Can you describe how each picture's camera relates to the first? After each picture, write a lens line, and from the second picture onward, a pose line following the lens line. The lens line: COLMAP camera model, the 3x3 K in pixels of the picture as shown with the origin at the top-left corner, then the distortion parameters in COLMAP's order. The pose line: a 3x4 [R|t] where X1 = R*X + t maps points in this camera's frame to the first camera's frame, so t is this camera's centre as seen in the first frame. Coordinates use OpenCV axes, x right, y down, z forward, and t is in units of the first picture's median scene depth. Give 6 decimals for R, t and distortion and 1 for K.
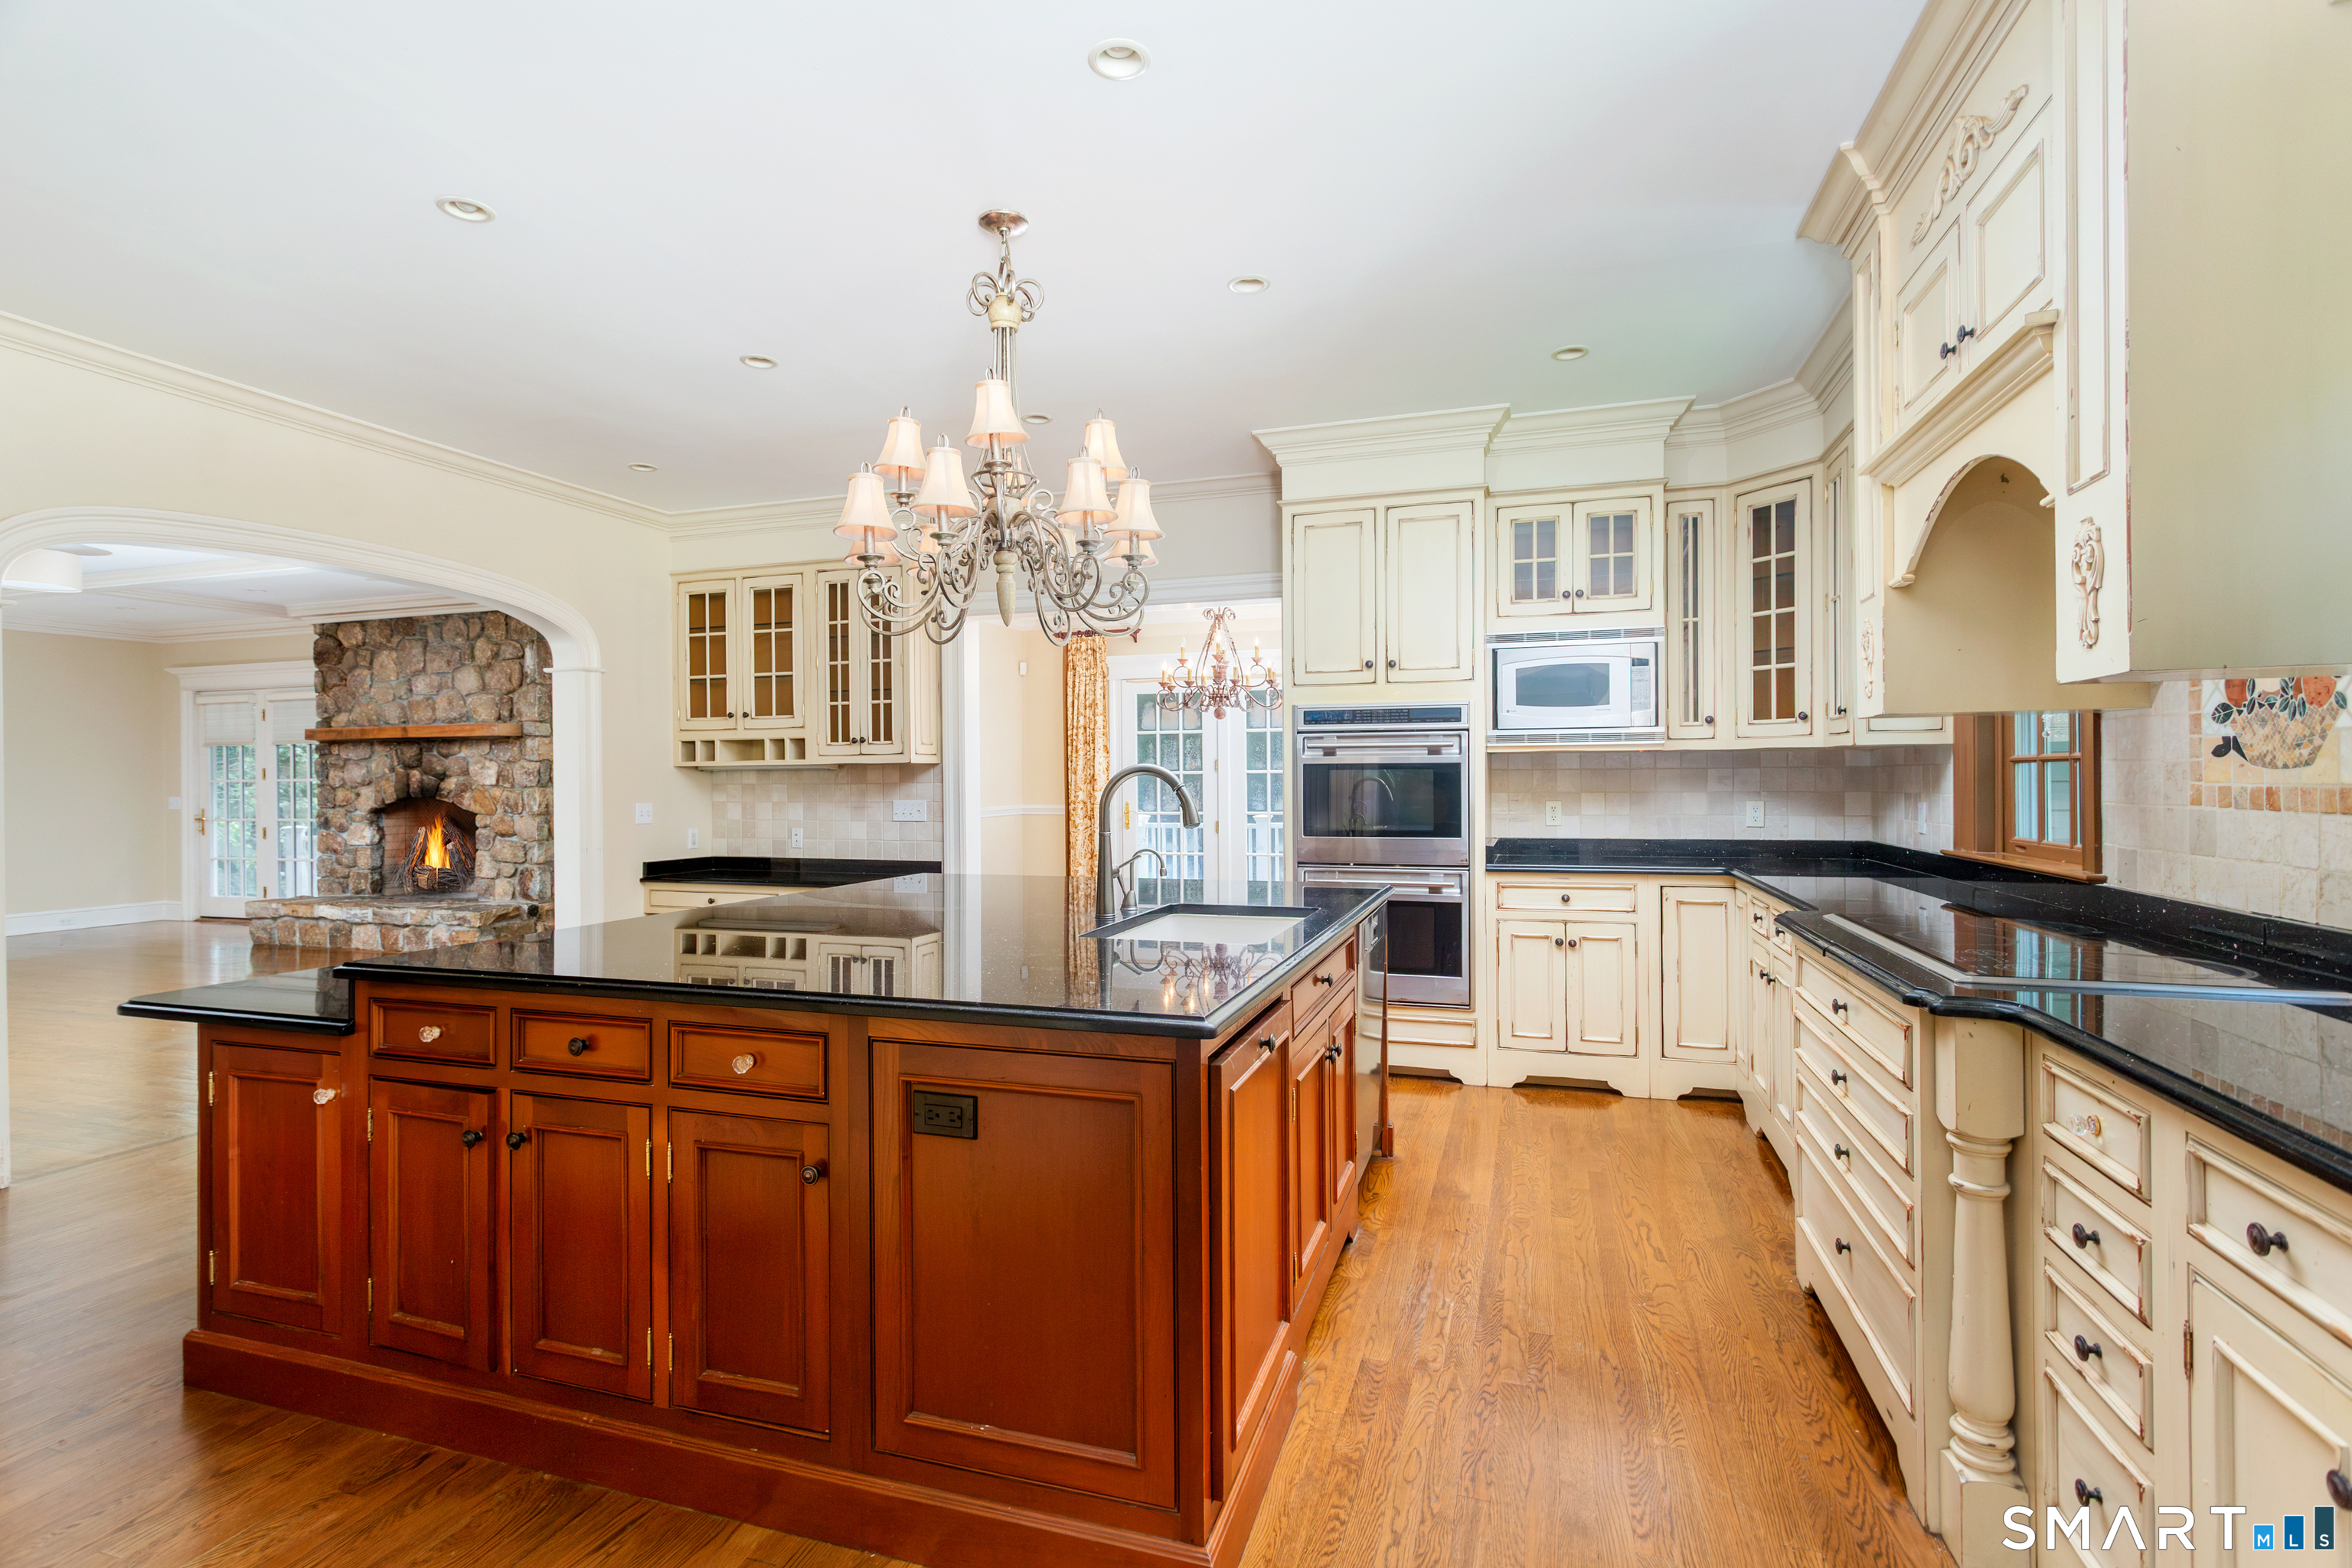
lens RADIAL K [[1099.6, 0, 1168.9], [0, 1099.6, 782.0], [0, 0, 1]] dist [0.001738, 0.000351]
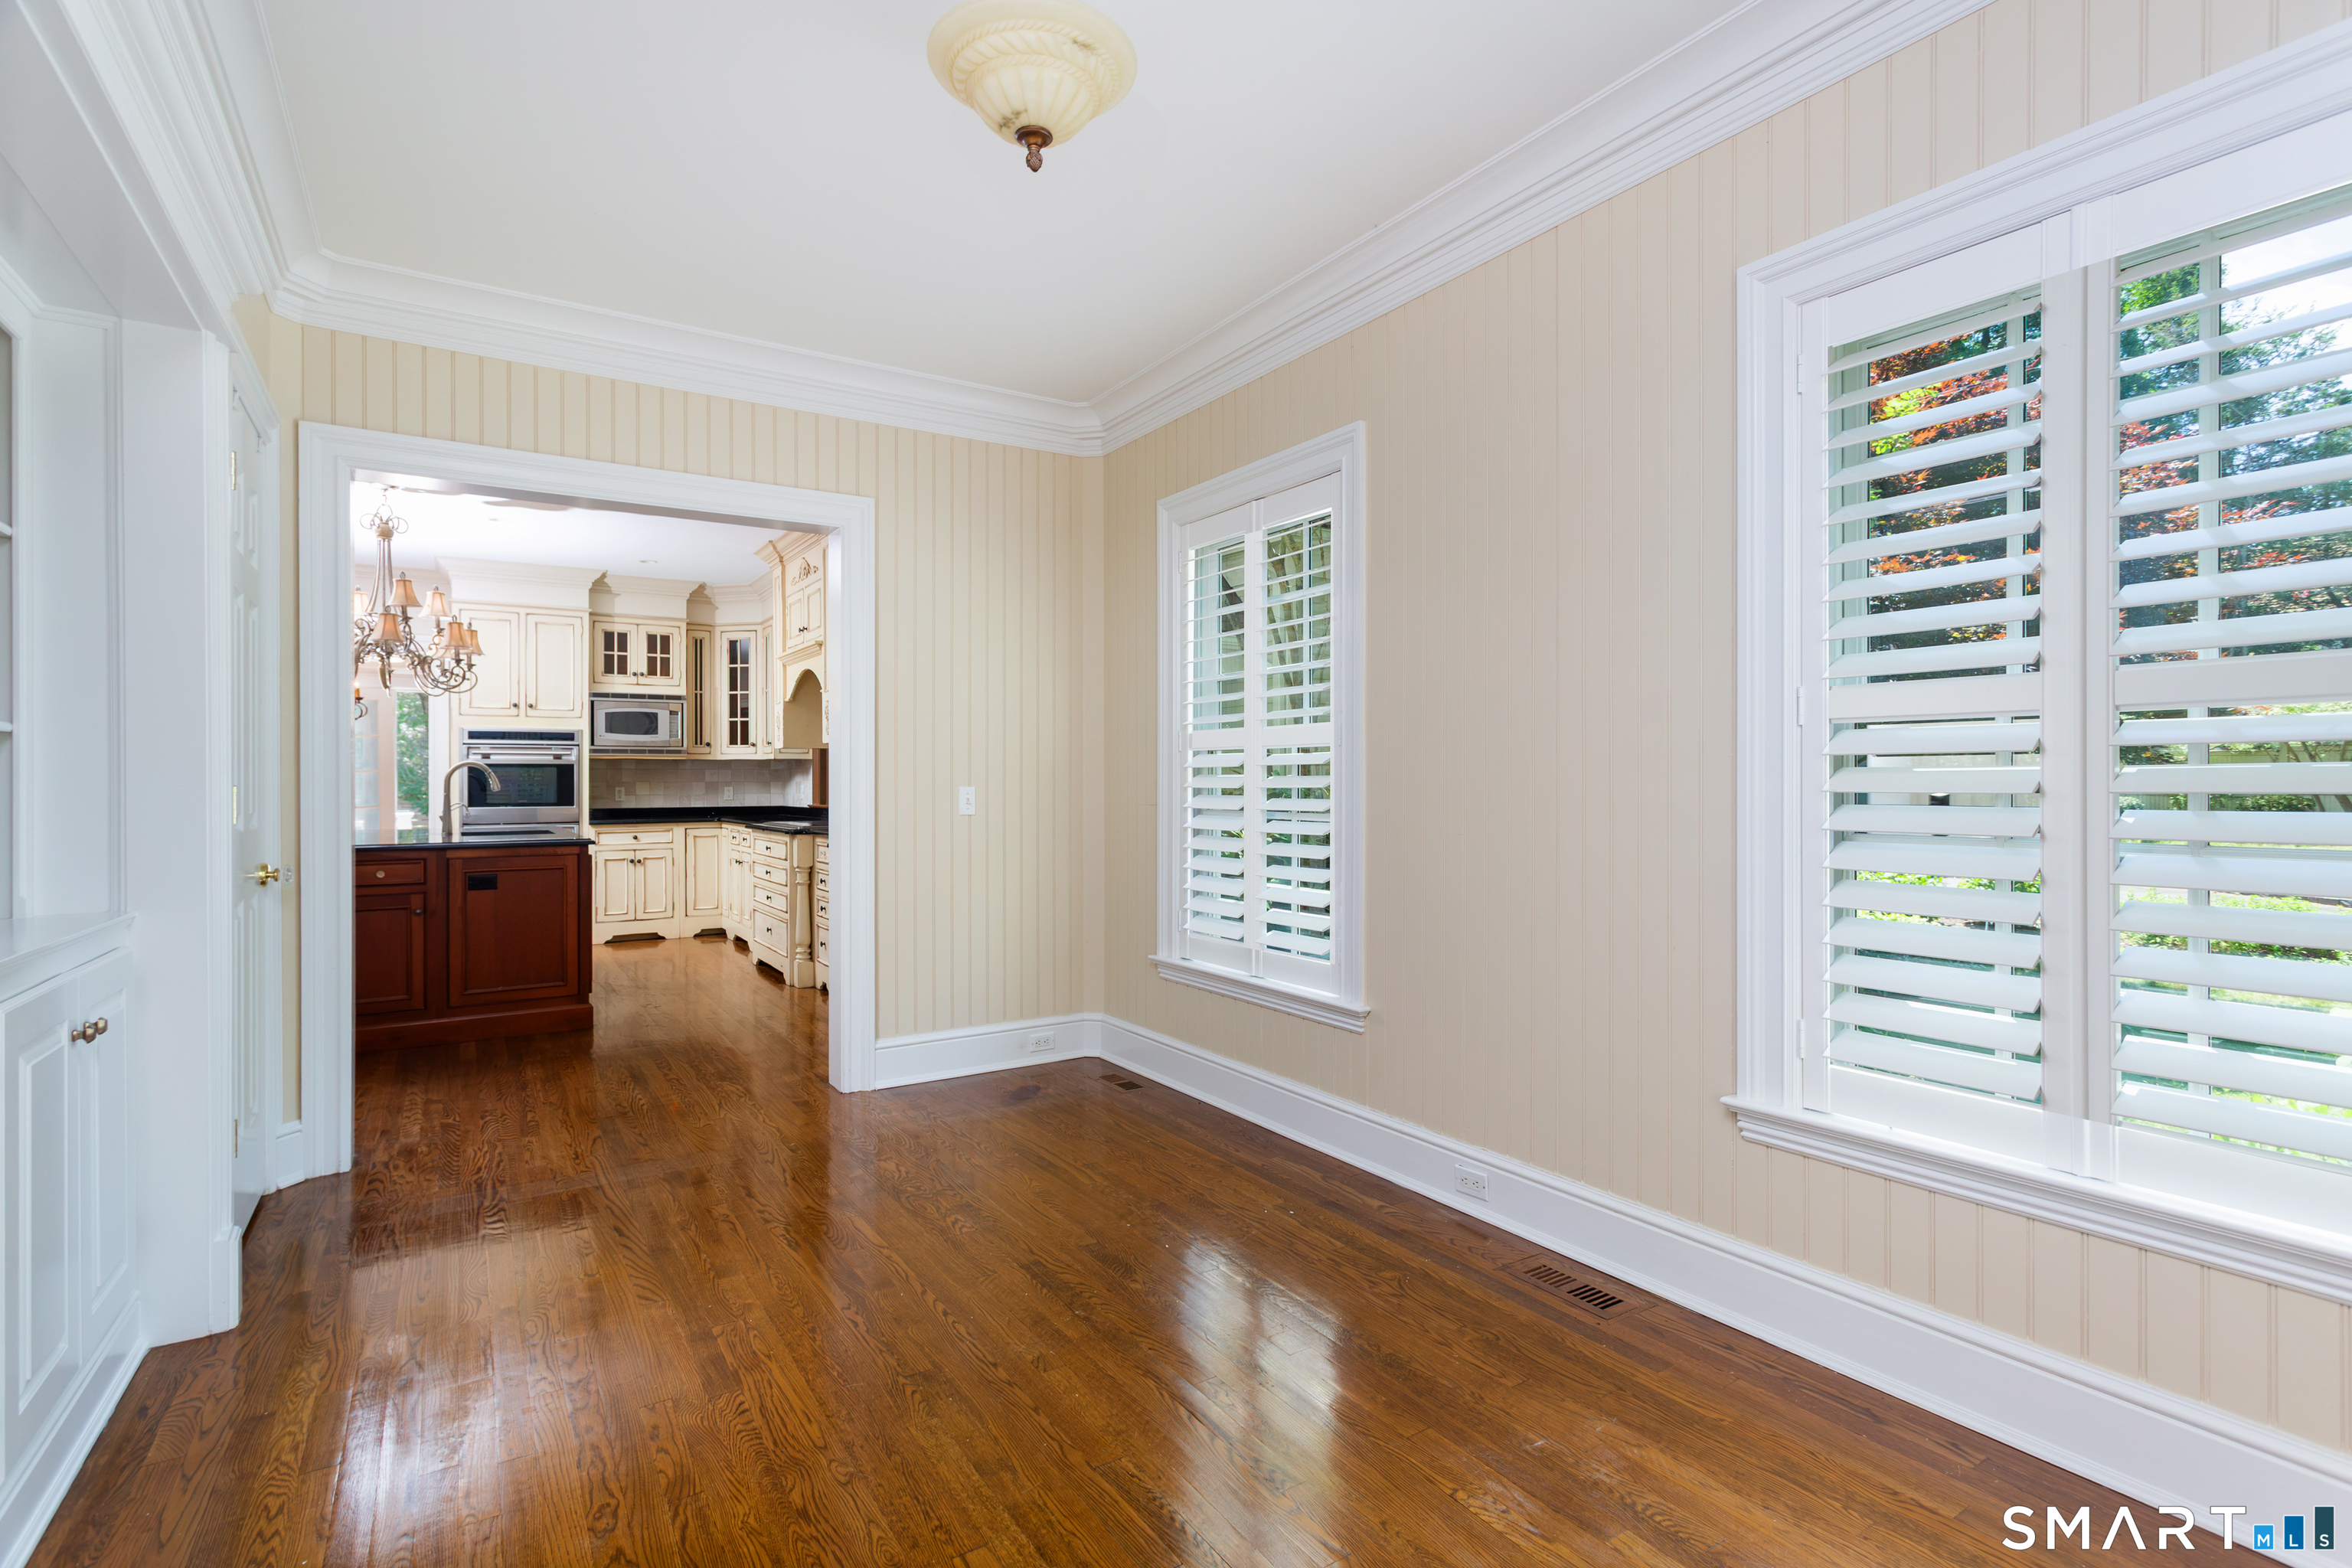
lens RADIAL K [[1099.6, 0, 1168.9], [0, 1099.6, 782.0], [0, 0, 1]] dist [0.001738, 0.000351]
pose [[0.625561, 0.003426, 0.780168, -0.531555], [0.002891, 0.999973, -0.006709, 0.026590], [-0.780170, 0.006453, 0.625534, -0.878941]]
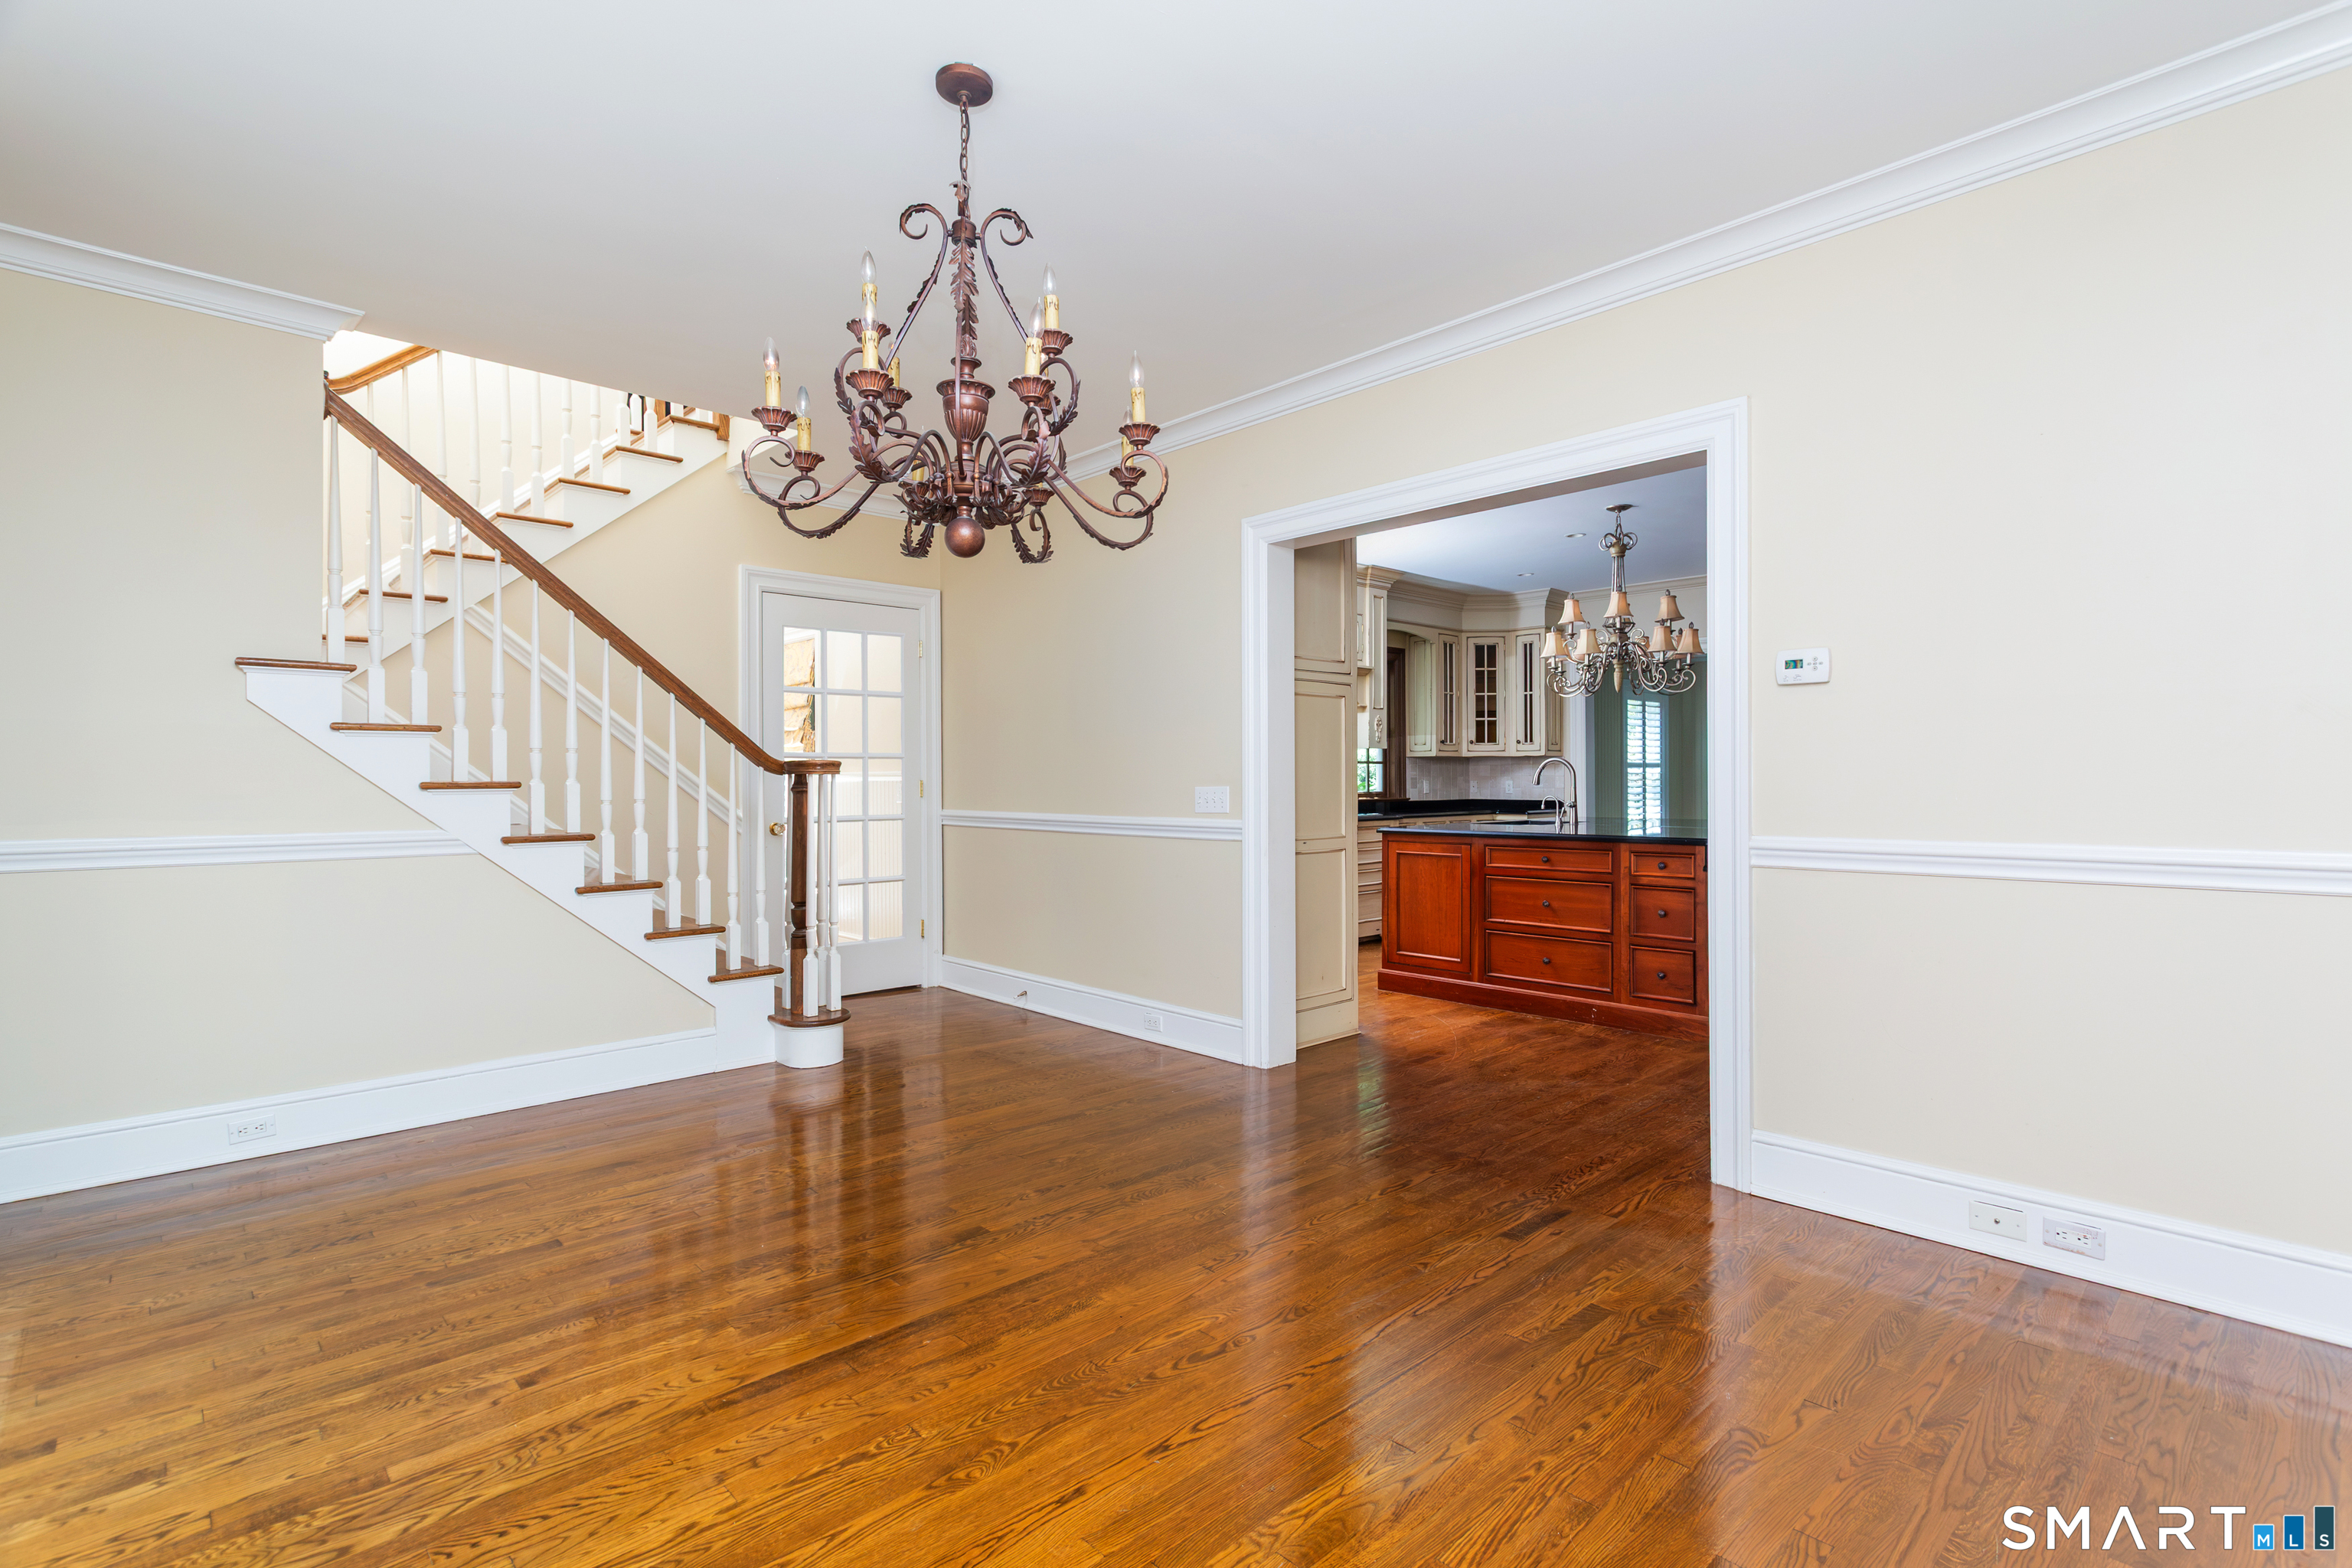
lens RADIAL K [[1099.6, 0, 1168.9], [0, 1099.6, 782.0], [0, 0, 1]] dist [0.001738, 0.000351]
pose [[0.468041, 0.000276, 0.883707, -1.605343], [0.006468, 0.999972, -0.003738, 0.021371], [-0.883683, 0.007465, 0.468026, 0.530327]]
